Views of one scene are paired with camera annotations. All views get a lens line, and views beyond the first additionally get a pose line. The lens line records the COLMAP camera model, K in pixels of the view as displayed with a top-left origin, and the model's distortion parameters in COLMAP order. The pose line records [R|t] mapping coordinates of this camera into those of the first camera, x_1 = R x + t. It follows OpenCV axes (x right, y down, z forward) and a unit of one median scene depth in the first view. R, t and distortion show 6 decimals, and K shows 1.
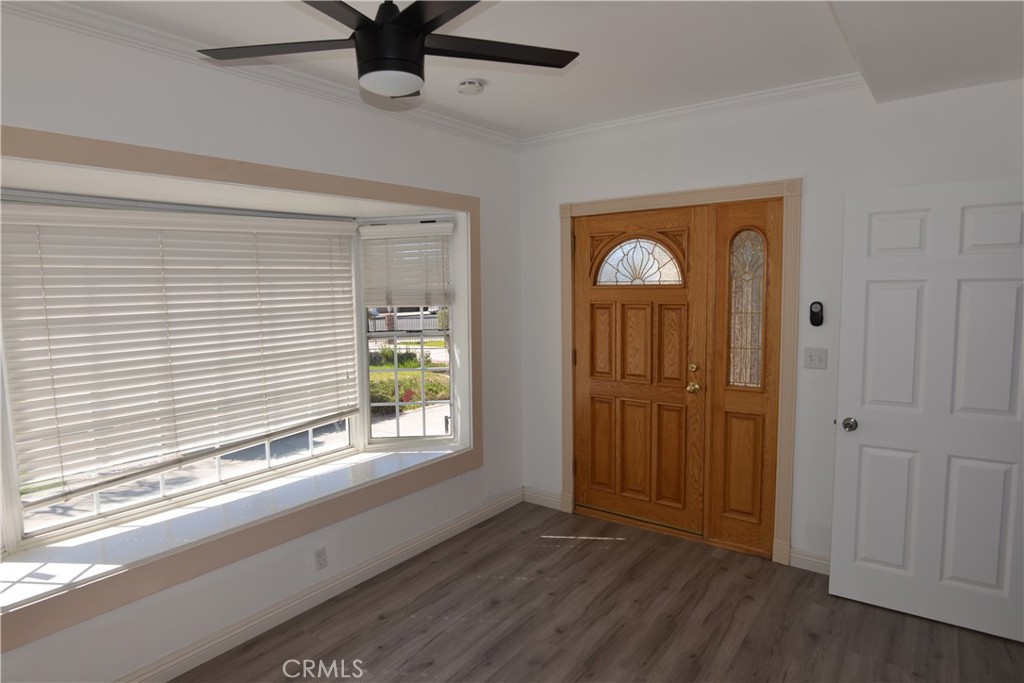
lens RADIAL K [[584.1, 0, 516.8], [0, 584.1, 335.6], [0, 0, 1]] dist [-0.003629, 0.000485]
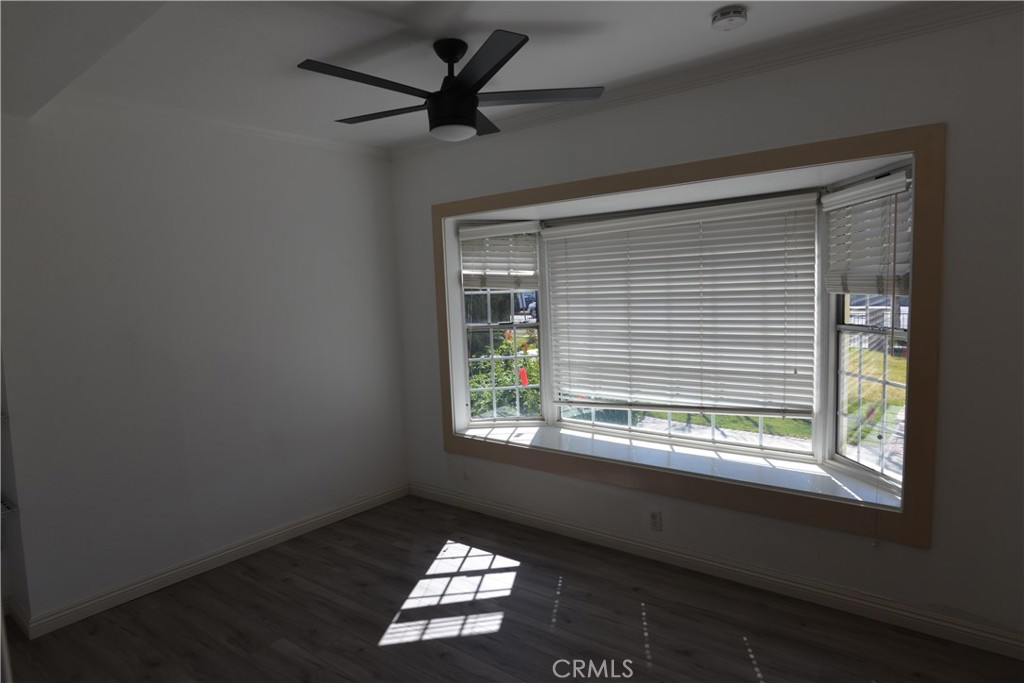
lens RADIAL K [[584.1, 0, 517.2], [0, 584.1, 344.5], [0, 0, 1]] dist [-0.003629, 0.000485]
pose [[0.016452, 0.126093, -0.991882, 0.635190], [-0.053439, 0.990709, 0.125058, -0.065006], [0.998436, 0.050948, 0.023038, 0.615377]]
